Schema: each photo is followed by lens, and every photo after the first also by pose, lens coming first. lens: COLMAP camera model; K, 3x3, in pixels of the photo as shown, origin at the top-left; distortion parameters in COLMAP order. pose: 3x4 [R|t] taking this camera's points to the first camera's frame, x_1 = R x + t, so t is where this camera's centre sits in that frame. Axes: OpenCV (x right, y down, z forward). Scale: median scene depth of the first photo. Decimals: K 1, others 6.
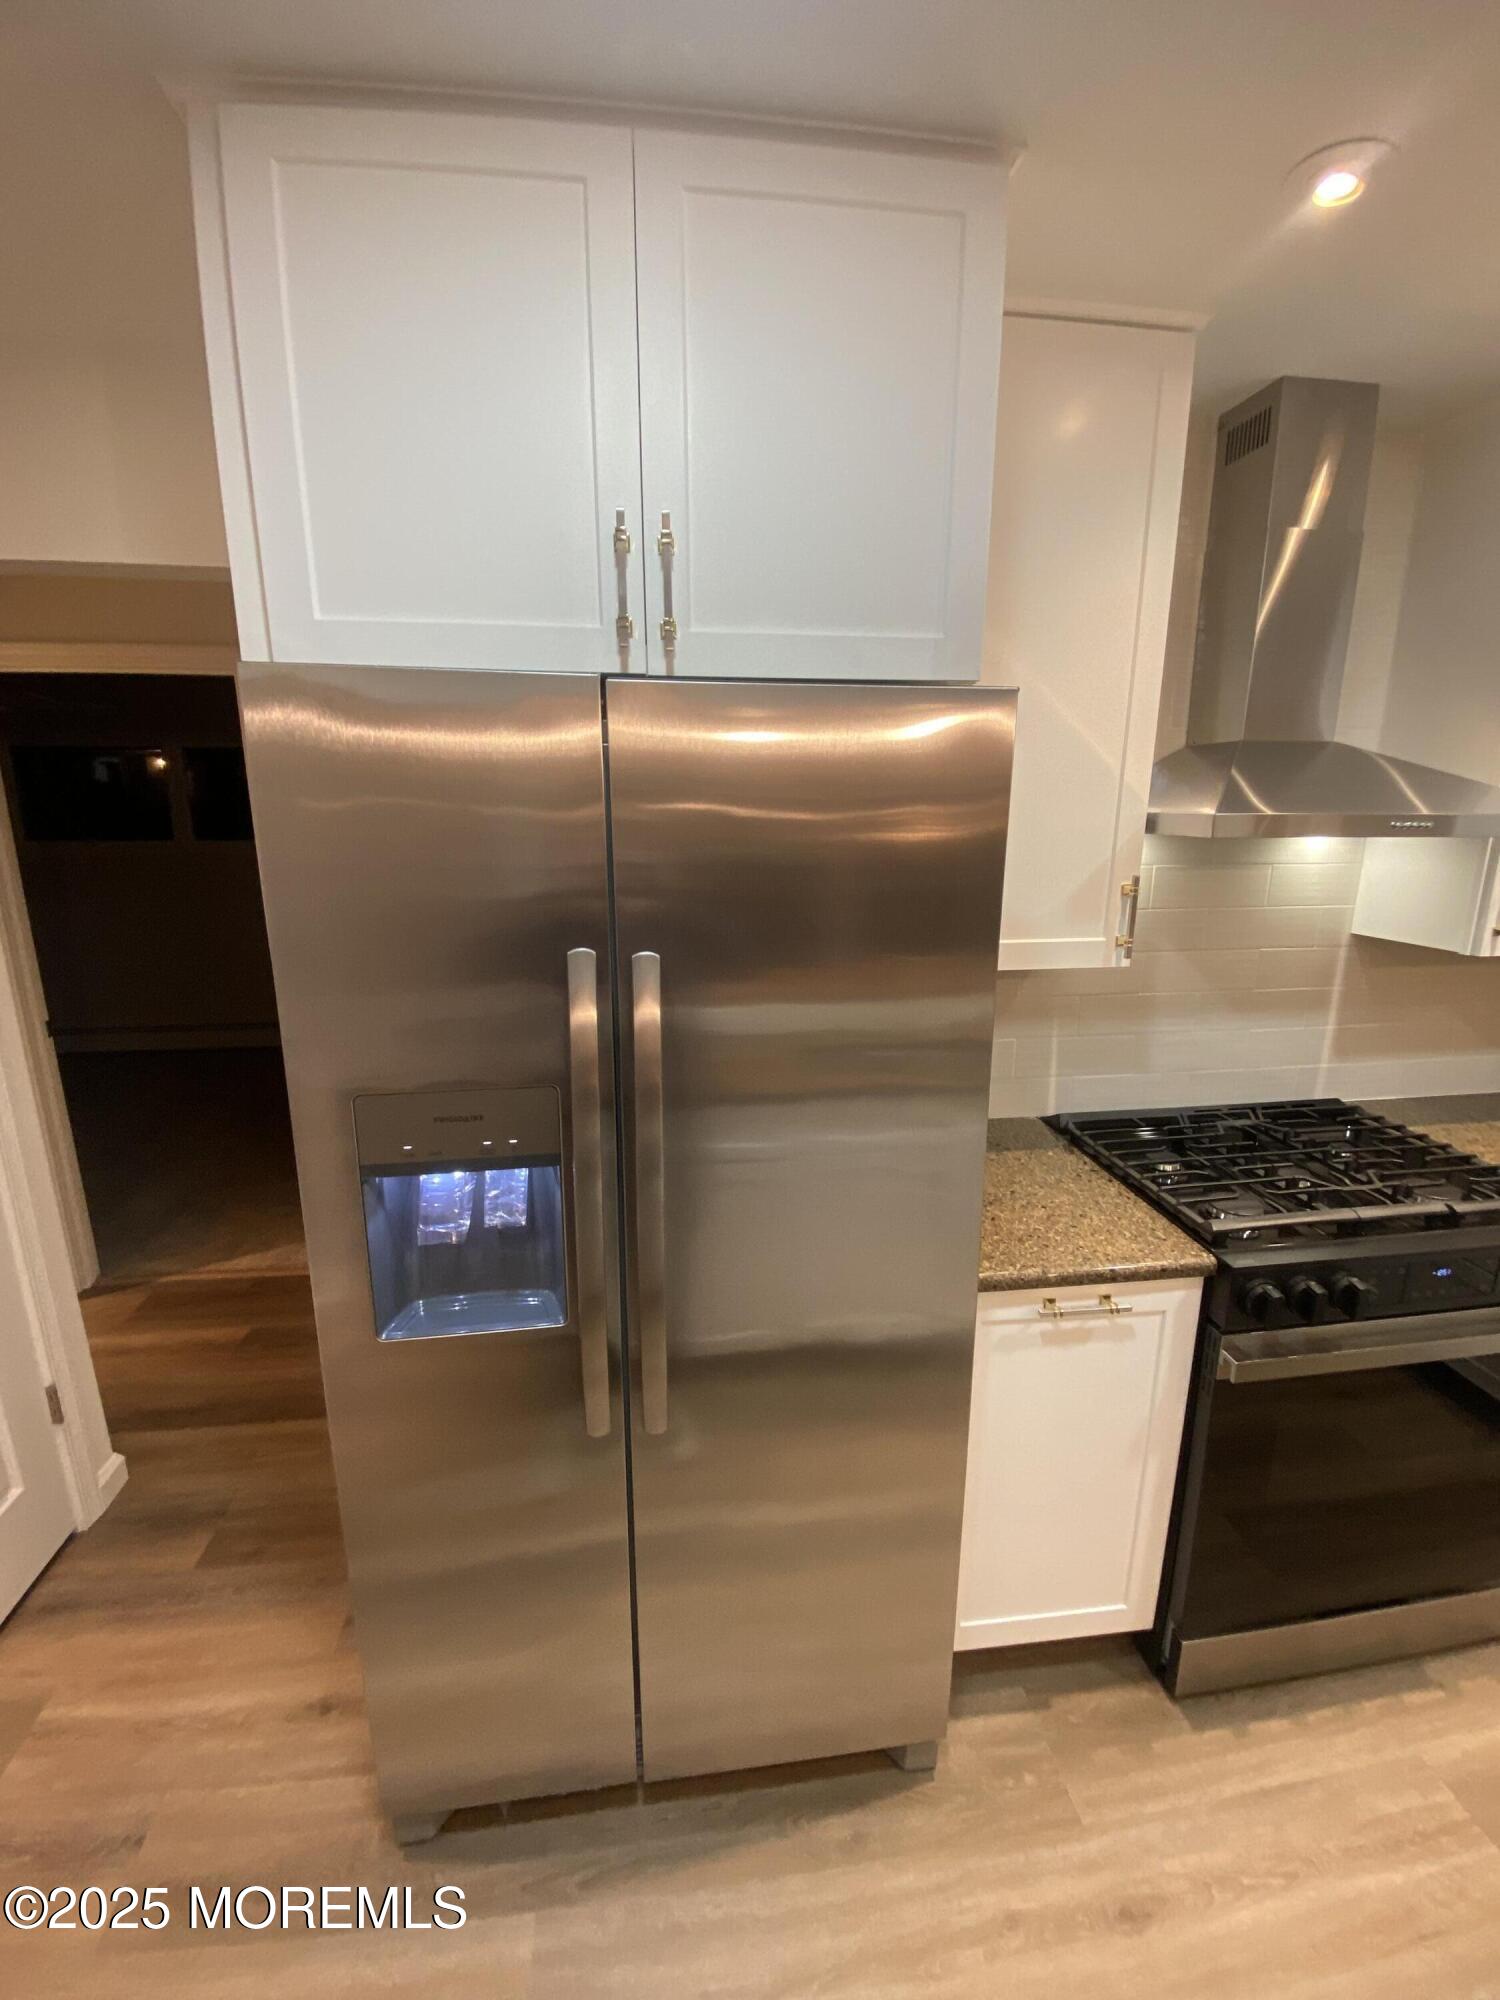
lens RADIAL K [[804.6, 0, 750.0], [0, 804.6, 1000.0], [0, 0, 1]] dist [0.015003, -0.018882]
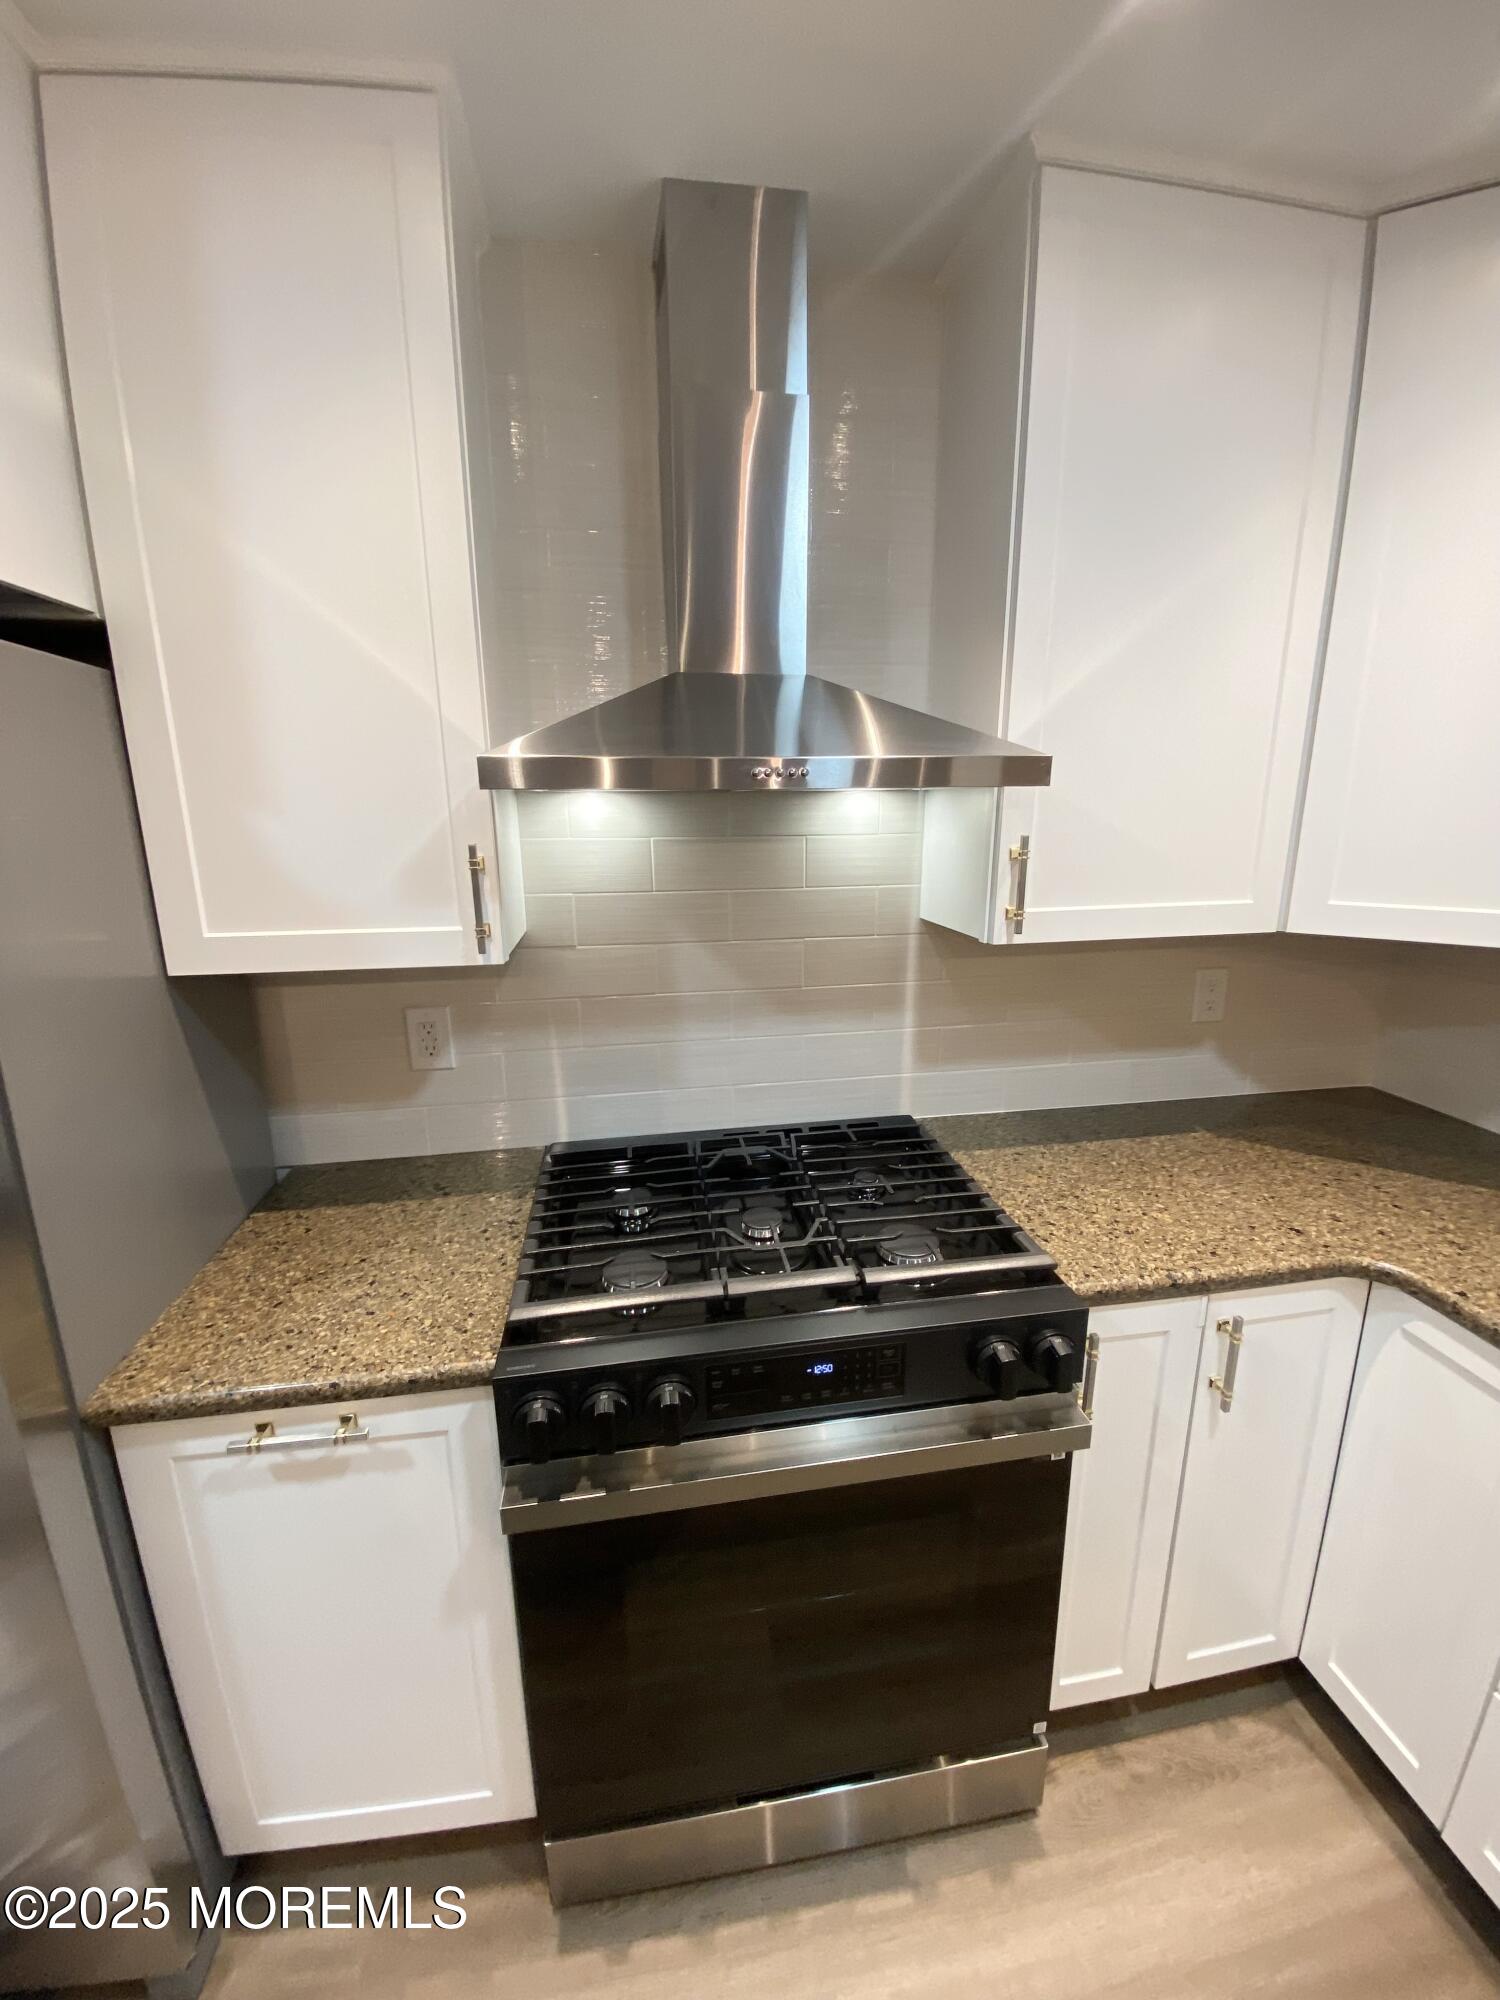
lens RADIAL K [[804.6, 0, 750.0], [0, 804.6, 1000.0], [0, 0, 1]] dist [0.015003, -0.018882]
pose [[0.999136, -0.014807, 0.038840, 0.661401], [0.014442, 0.999849, 0.009653, -0.010198], [-0.038977, -0.009084, 0.999199, 0.220239]]
